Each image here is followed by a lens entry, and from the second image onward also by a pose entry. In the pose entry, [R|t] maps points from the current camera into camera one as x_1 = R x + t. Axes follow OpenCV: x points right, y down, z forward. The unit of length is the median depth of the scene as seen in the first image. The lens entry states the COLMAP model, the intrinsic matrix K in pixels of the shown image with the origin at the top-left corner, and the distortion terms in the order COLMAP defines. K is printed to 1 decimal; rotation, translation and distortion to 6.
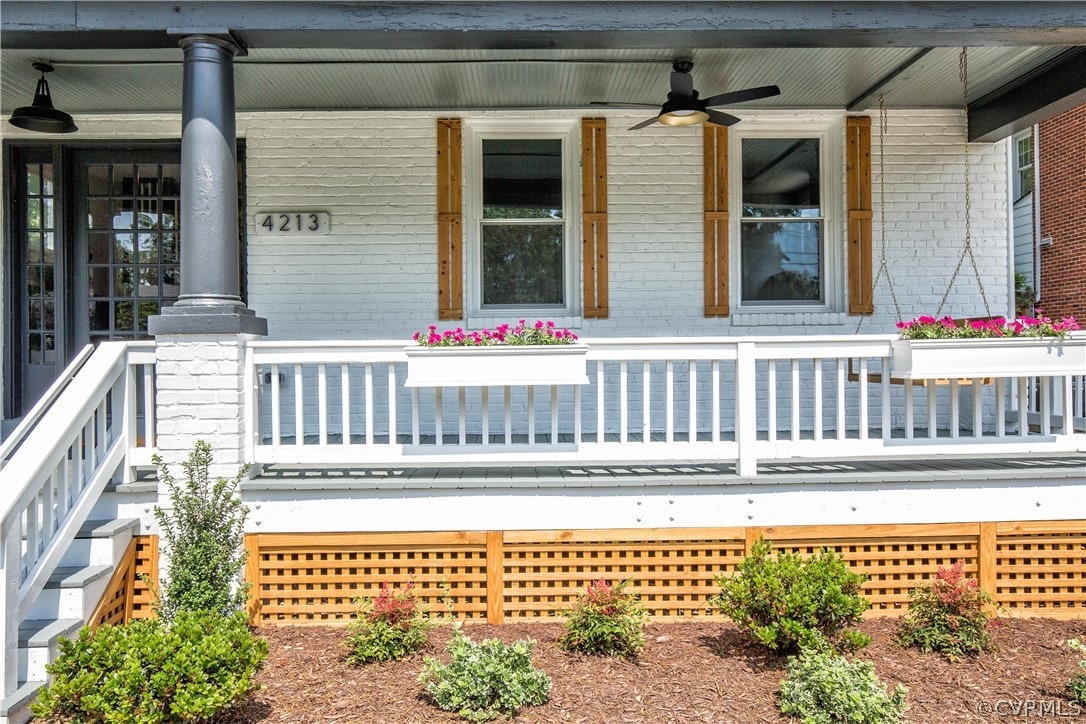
lens RADIAL K [[747.4, 0, 541.7], [0, 747.4, 357.6], [0, 0, 1]] dist [0.005423, 0.001343]
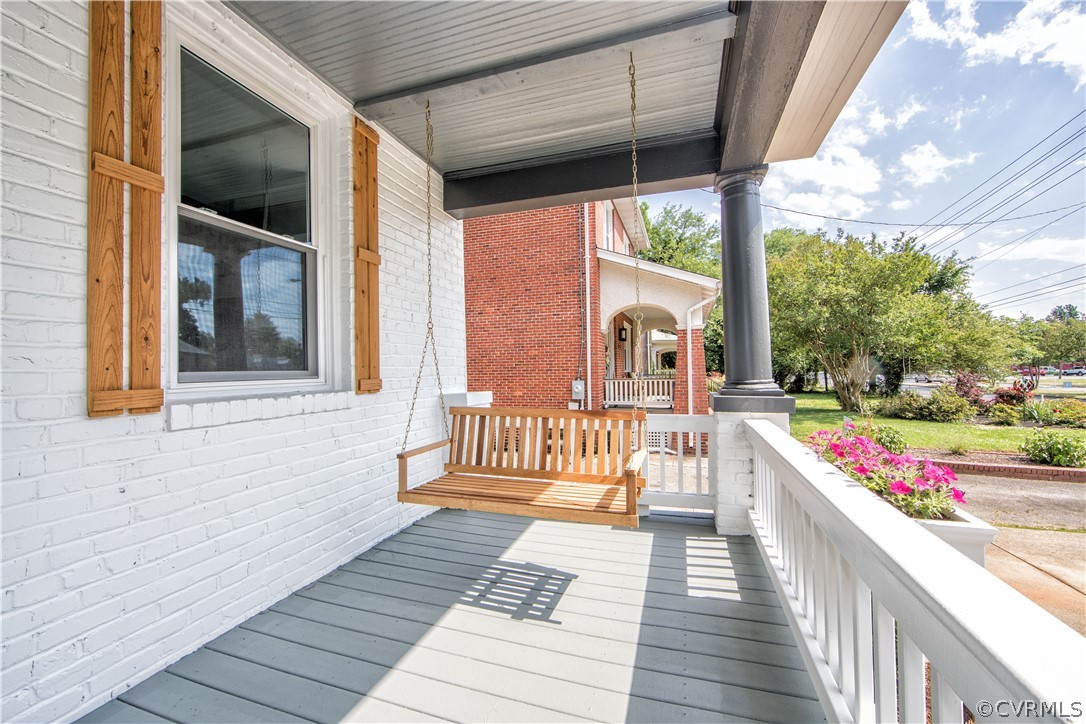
lens RADIAL K [[431.7, 0, 539.2], [0, 431.7, 363.6], [0, 0, 1]] dist [0.000227, 0.000148]
pose [[0.341808, 0.017466, 0.939607, 0.086155], [0.012192, 0.999661, -0.023018, -0.074509], [-0.939691, 0.019324, 0.341479, 0.701890]]
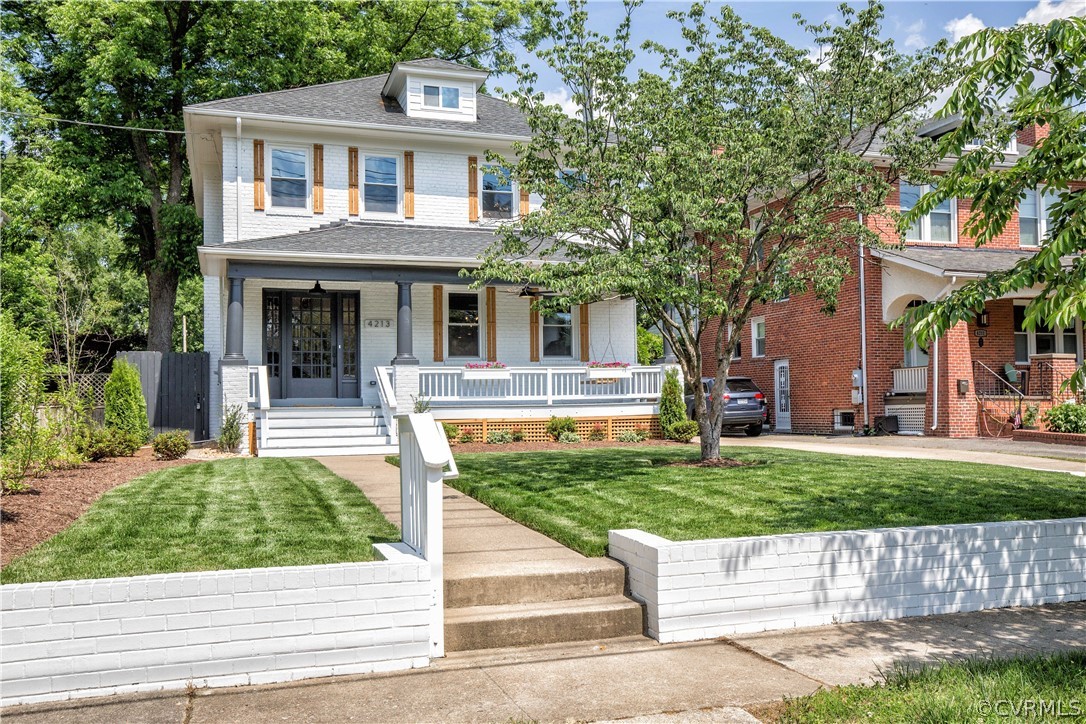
lens RADIAL K [[957.6, 0, 547.7], [0, 957.6, 365.3], [0, 0, 1]] dist [0.000038, -0.001262]
pose [[0.954242, 0.010639, 0.298845, -0.757743], [0.004626, 0.998722, -0.050326, 0.133330], [-0.298999, 0.049406, 0.952974, -2.316947]]
